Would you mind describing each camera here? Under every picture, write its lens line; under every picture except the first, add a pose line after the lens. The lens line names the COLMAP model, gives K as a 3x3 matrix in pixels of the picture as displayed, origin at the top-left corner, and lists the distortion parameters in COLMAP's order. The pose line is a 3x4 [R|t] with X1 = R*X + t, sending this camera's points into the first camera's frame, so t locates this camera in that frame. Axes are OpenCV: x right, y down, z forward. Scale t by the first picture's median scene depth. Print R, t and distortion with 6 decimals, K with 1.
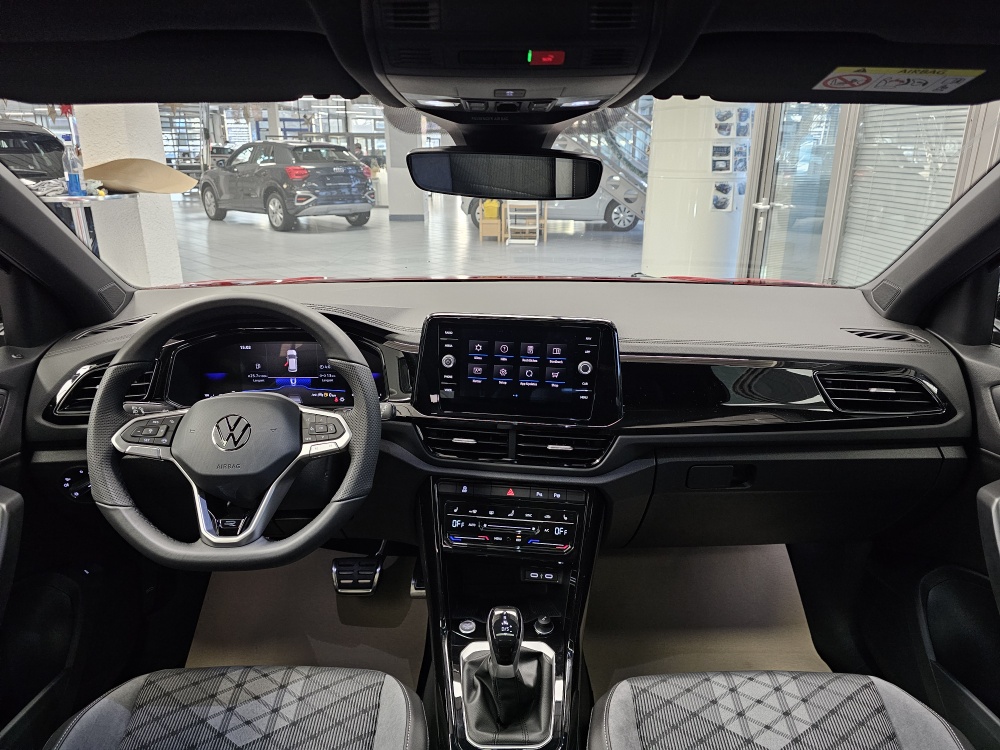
lens RADIAL K [[663.3, 0, 502.4], [0, 663.3, 373.4], [0, 0, 1]] dist [0.097019, -0.105261]
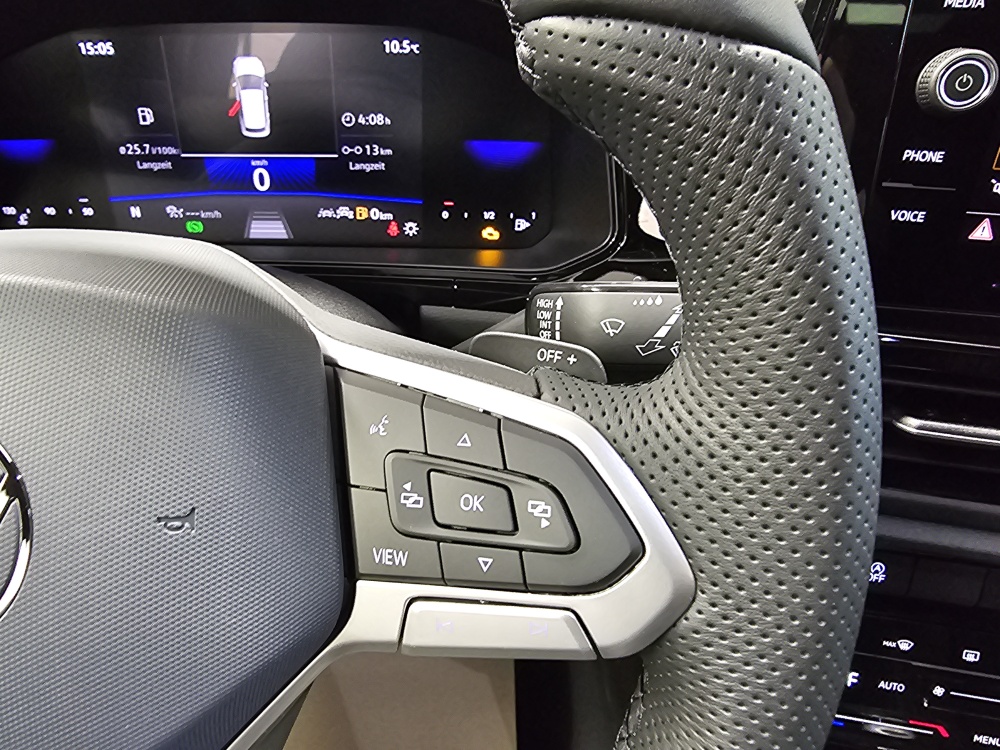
lens RADIAL K [[684.2, 0, 418.4], [0, 684.2, 374.9], [0, 0, 1]] dist [-0.003690, 0.001234]
pose [[0.997404, 0.027456, -0.066573, -0.239109], [-0.005679, 0.951576, 0.307362, 0.005761], [0.071788, -0.306186, 0.949261, 0.749017]]
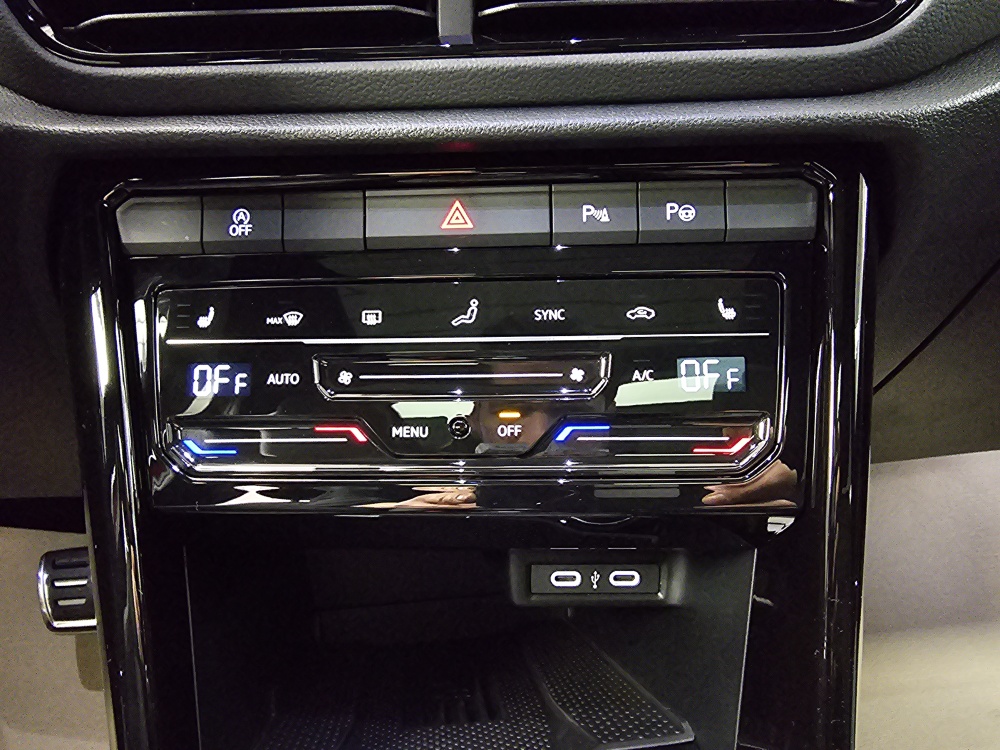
lens RADIAL K [[724.0, 0, 475.3], [0, 724.0, 397.9], [0, 0, 1]] dist [-0.033191, 0.000978]
pose [[0.995617, -0.059827, 0.071883, -0.001975], [0.053675, 0.994962, 0.084668, 0.218909], [-0.076586, -0.080439, 0.993813, 0.775126]]
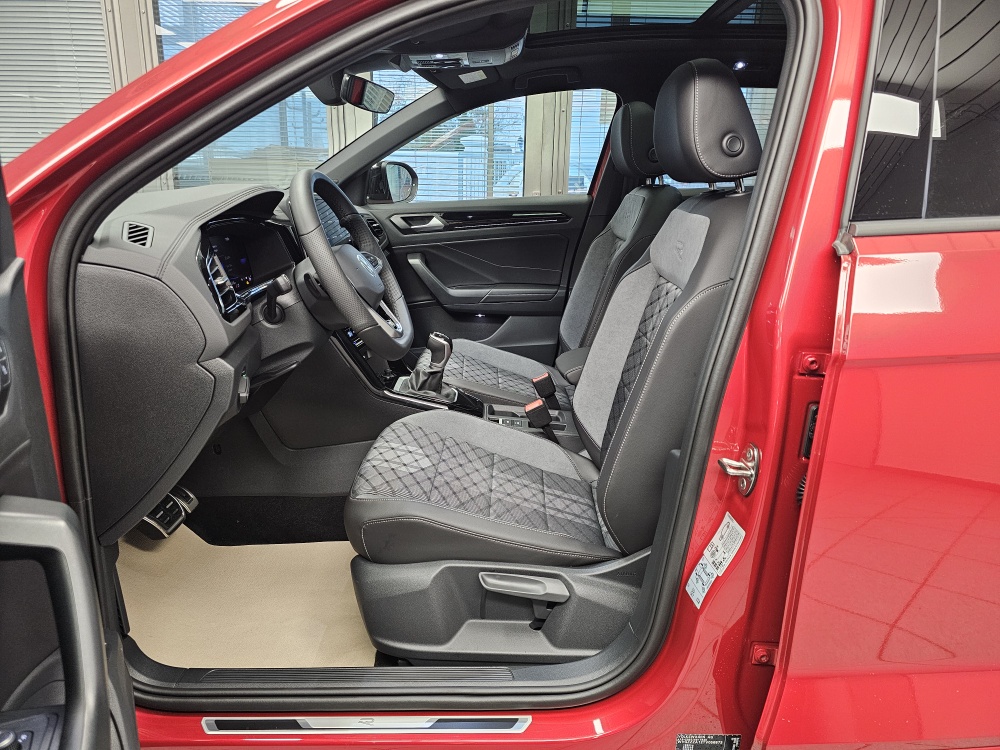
lens RADIAL K [[663.3, 0, 502.4], [0, 663.3, 373.4], [0, 0, 1]] dist [0.097019, -0.105261]
pose [[0.002722, -0.286017, 0.958221, -1.547320], [0.304291, 0.913021, 0.271661, 0.002273], [-0.952575, 0.290838, 0.089518, 0.571532]]
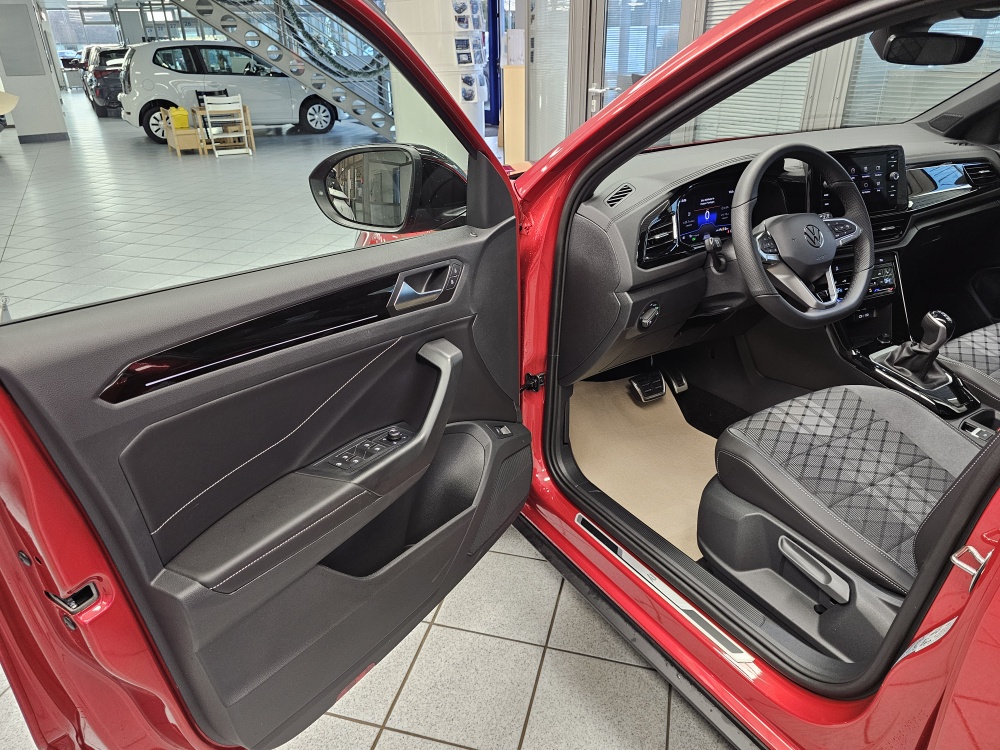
lens RADIAL K [[683.4, 0, 501.8], [0, 683.4, 368.7], [0, 0, 1]] dist [0.057743, -0.067772]
pose [[0.854254, -0.239641, 0.461327, -1.531342], [0.183783, 0.969323, 0.163208, -0.004228], [-0.486286, -0.054637, 0.872090, -0.023157]]
